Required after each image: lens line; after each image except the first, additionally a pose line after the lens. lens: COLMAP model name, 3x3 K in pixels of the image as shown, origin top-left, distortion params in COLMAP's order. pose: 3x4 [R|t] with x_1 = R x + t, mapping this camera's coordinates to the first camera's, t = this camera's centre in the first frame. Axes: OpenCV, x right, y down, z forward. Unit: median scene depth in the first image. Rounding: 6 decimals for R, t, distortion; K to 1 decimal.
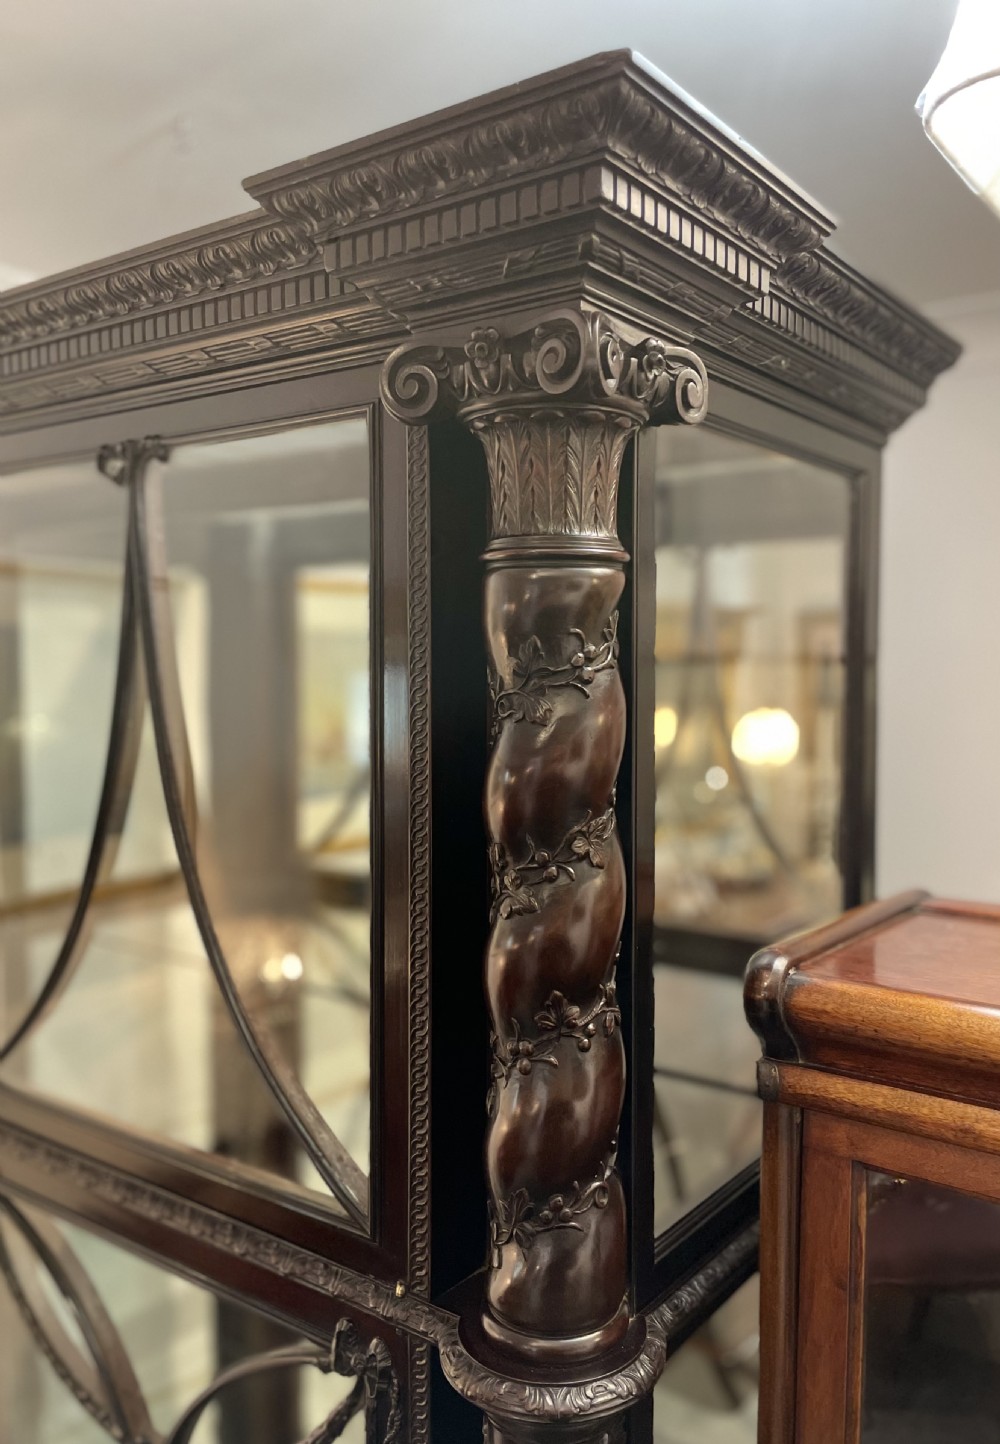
lens RADIAL K [[1171.8, 0, 547.7], [0, 1171.8, 721.8], [0, 0, 1]] dist [0.064195, -0.085517]
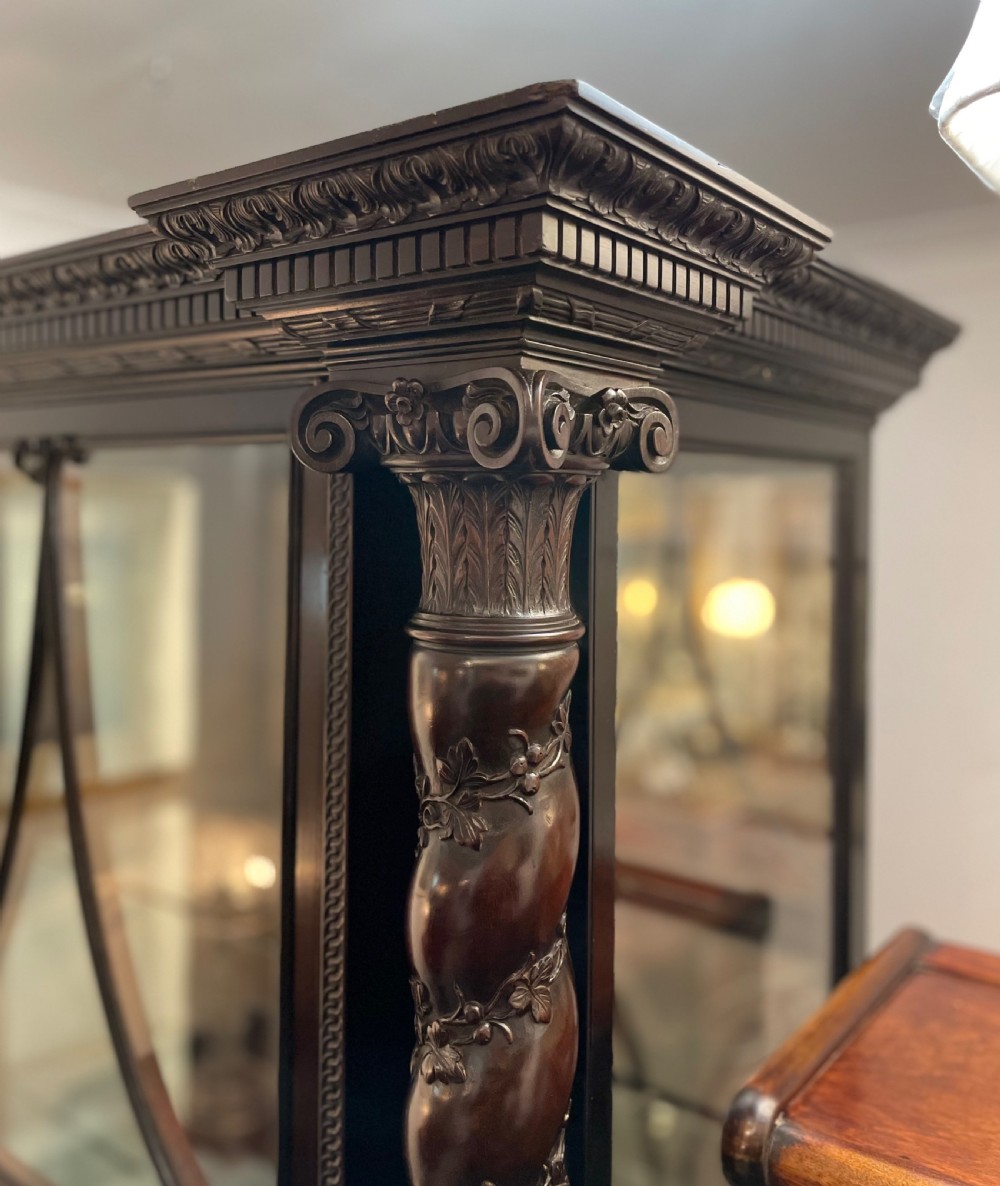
lens RADIAL K [[1058.8, 0, 503.6], [0, 1058.8, 509.8], [0, 0, 1]] dist [0.066868, -0.100881]
pose [[0.999409, 0.010171, -0.032834, 0.035900], [-0.011478, 0.999139, -0.039868, -0.194139], [0.032400, 0.040221, 0.998665, 0.238428]]
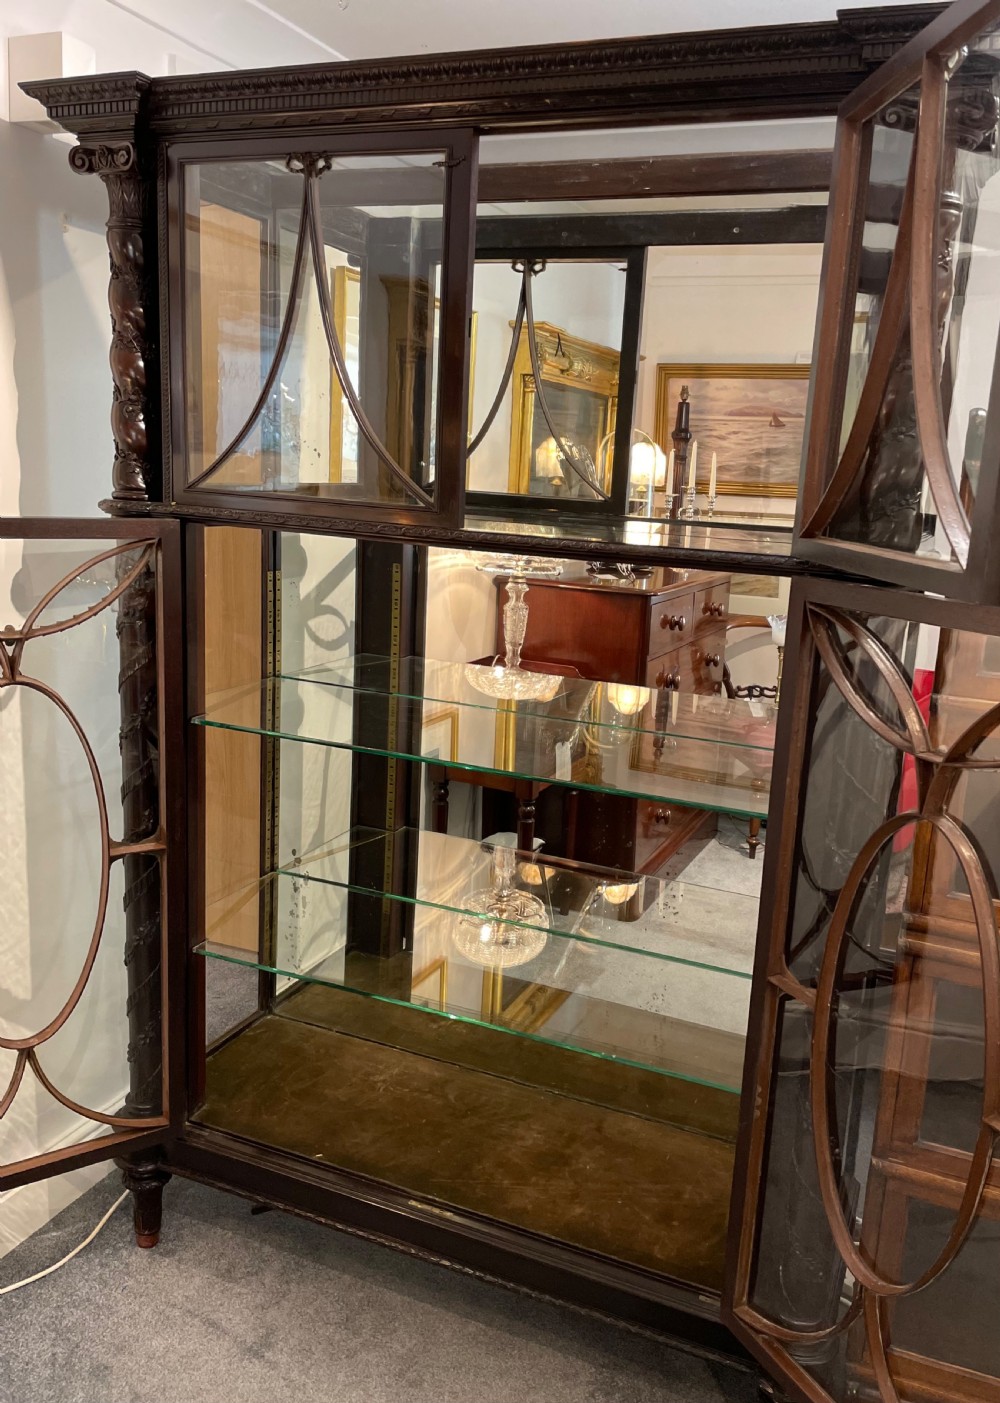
lens RADIAL K [[1127.0, 0, 538.5], [0, 1127.0, 697.4], [0, 0, 1]] dist [0.072815, -0.102478]
pose [[0.970219, 0.002110, 0.242219, -1.220965], [-0.039883, 0.987706, 0.151148, 0.473402], [-0.238922, -0.156307, 0.958376, -1.028271]]
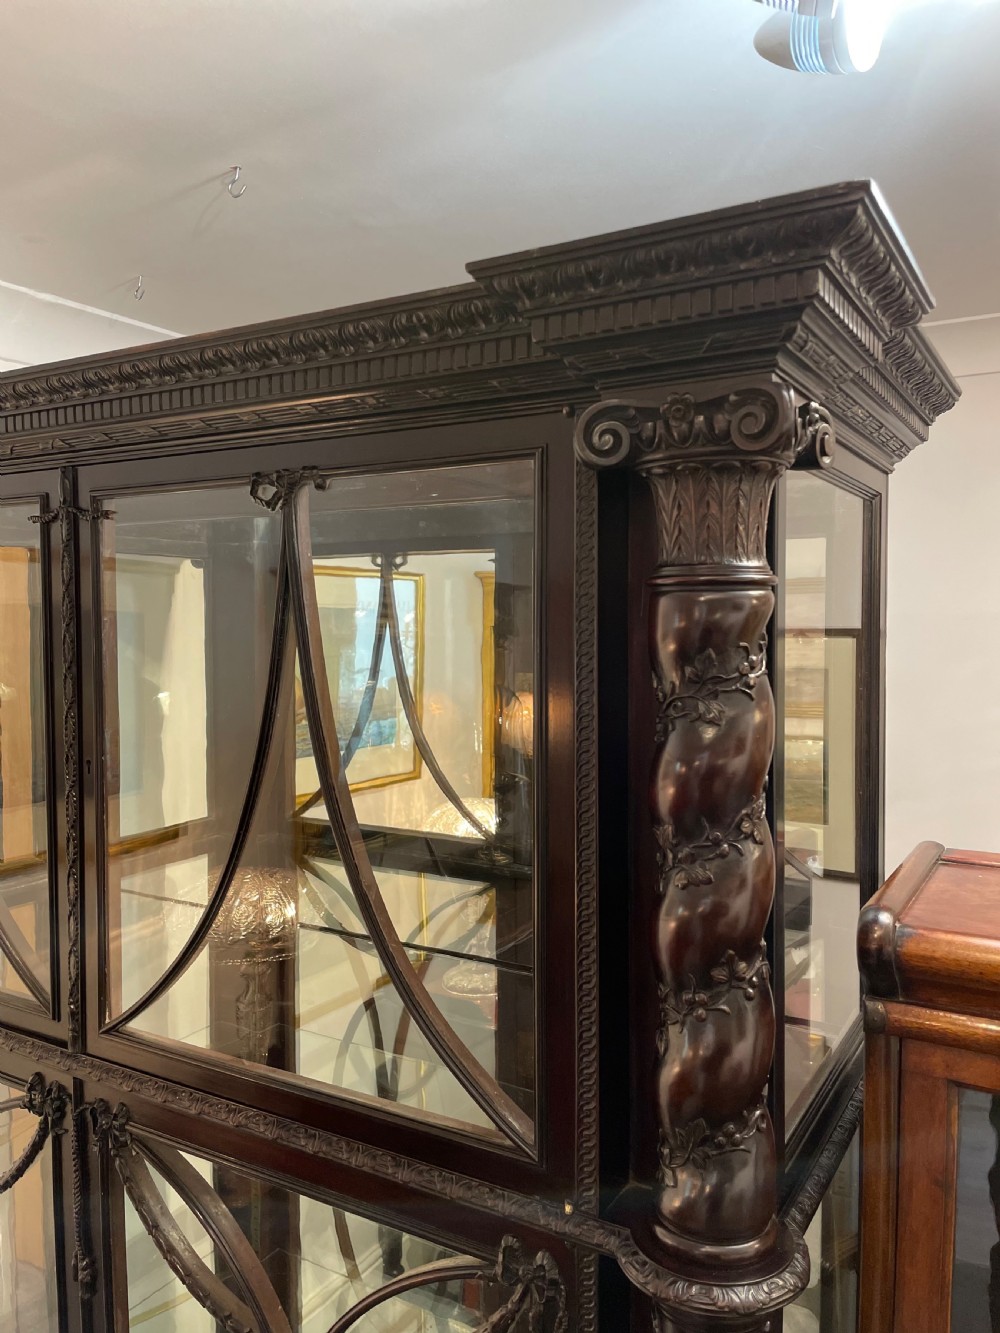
lens RADIAL K [[1023.4, 0, 500.4], [0, 1023.4, 661.9], [0, 0, 1]] dist [0.075535, -0.108367]
pose [[0.995872, -0.008798, 0.090345, -0.300808], [0.009955, 0.999874, -0.012369, -0.047256], [-0.090225, 0.013218, 0.995834, -0.012926]]
